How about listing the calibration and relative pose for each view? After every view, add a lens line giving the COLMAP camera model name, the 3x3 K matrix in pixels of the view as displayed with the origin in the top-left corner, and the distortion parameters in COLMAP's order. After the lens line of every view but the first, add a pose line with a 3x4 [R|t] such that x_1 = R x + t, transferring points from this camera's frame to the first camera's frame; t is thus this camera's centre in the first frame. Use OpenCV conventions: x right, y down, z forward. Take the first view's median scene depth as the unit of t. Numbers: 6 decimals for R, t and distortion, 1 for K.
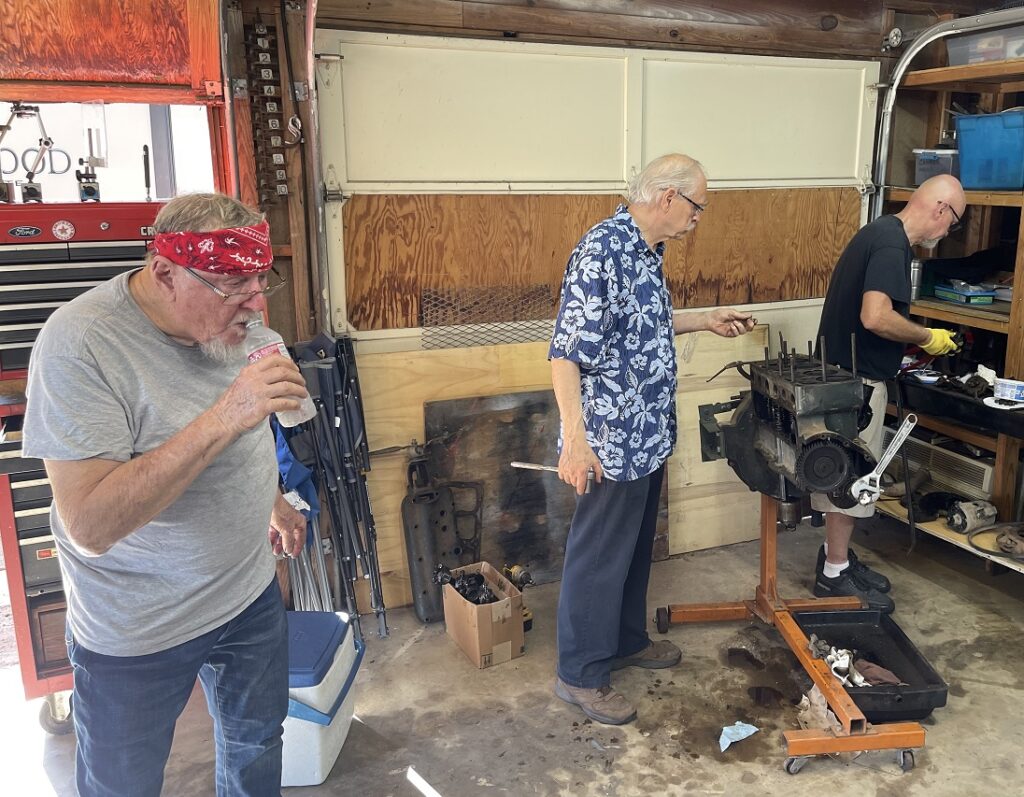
lens RADIAL K [[888.8, 0, 590.0], [0, 888.8, 362.7], [0, 0, 1]] dist [0.063543, -0.093012]
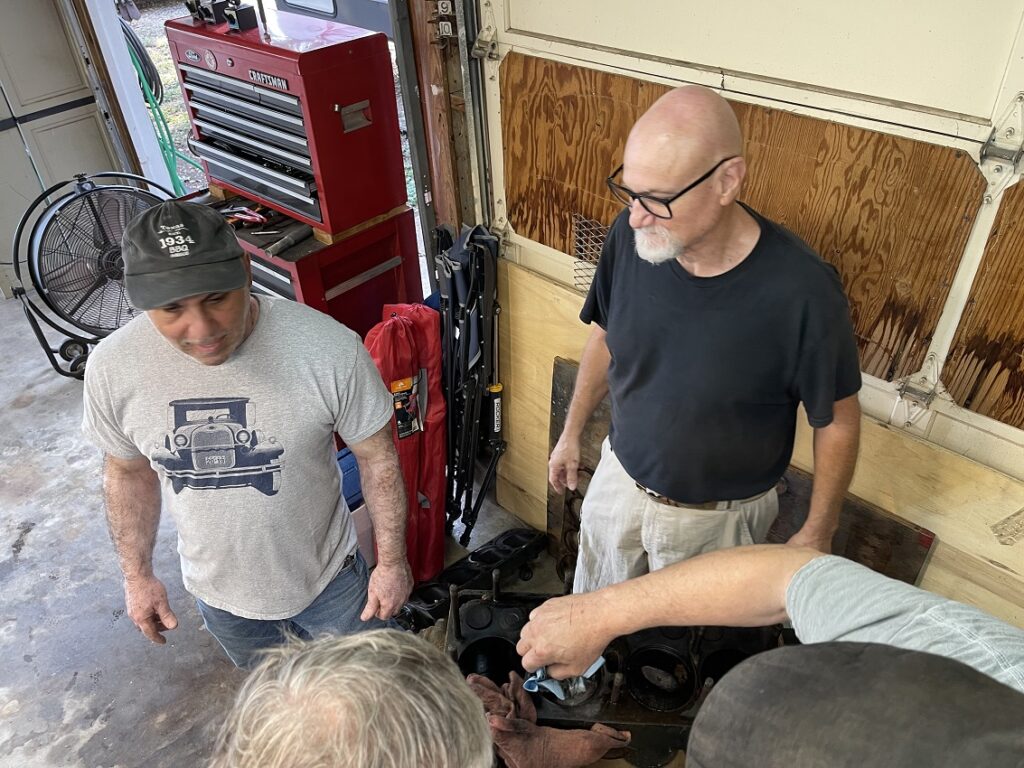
lens RADIAL K [[778.1, 0, 512.4], [0, 778.1, 390.1], [0, 0, 1]] dist [0.065035, -0.073525]
pose [[0.387585, 0.547833, -0.741388, 0.309831], [-0.163860, 0.832389, 0.529413, -0.276598], [0.907153, -0.083709, 0.412390, 0.694253]]
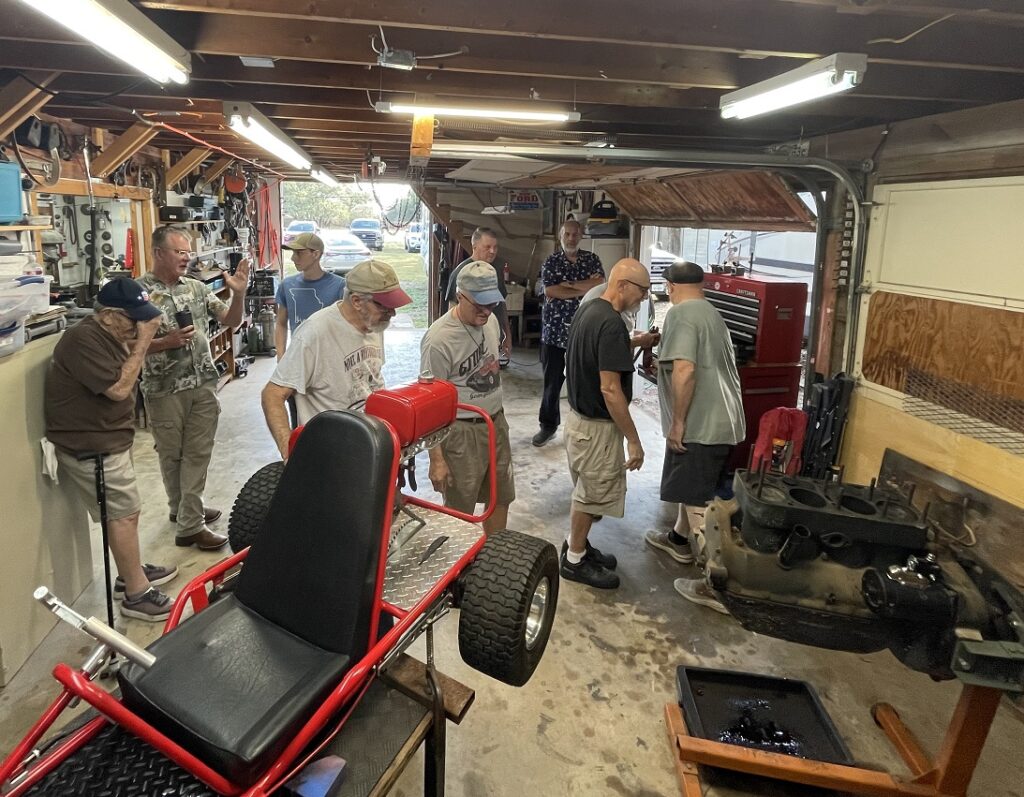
lens RADIAL K [[541.6, 0, 467.7], [0, 541.6, 300.0], [0, 0, 1]] dist [-0.000142, 0.003096]
pose [[-0.256768, 0.134601, -0.957054, 0.734994], [-0.227781, 0.953931, 0.195273, -0.184019], [0.939248, 0.268138, -0.214279, 0.529394]]
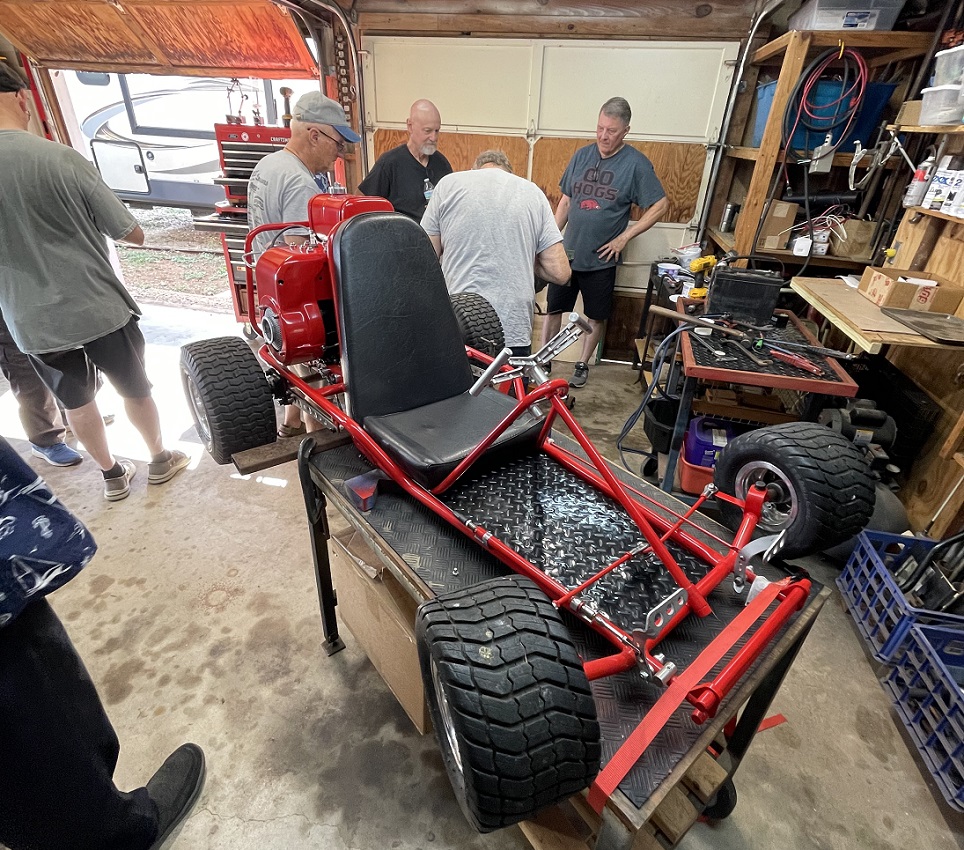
lens RADIAL K [[519.1, 0, 480.8], [0, 519.1, 415.1], [0, 0, 1]] dist [-0.021525, 0.012539]
pose [[0.803092, 0.315753, -0.505315, 0.684991], [-0.167161, 0.933384, 0.317570, 0.007631], [0.571927, -0.170569, 0.802375, 0.076203]]
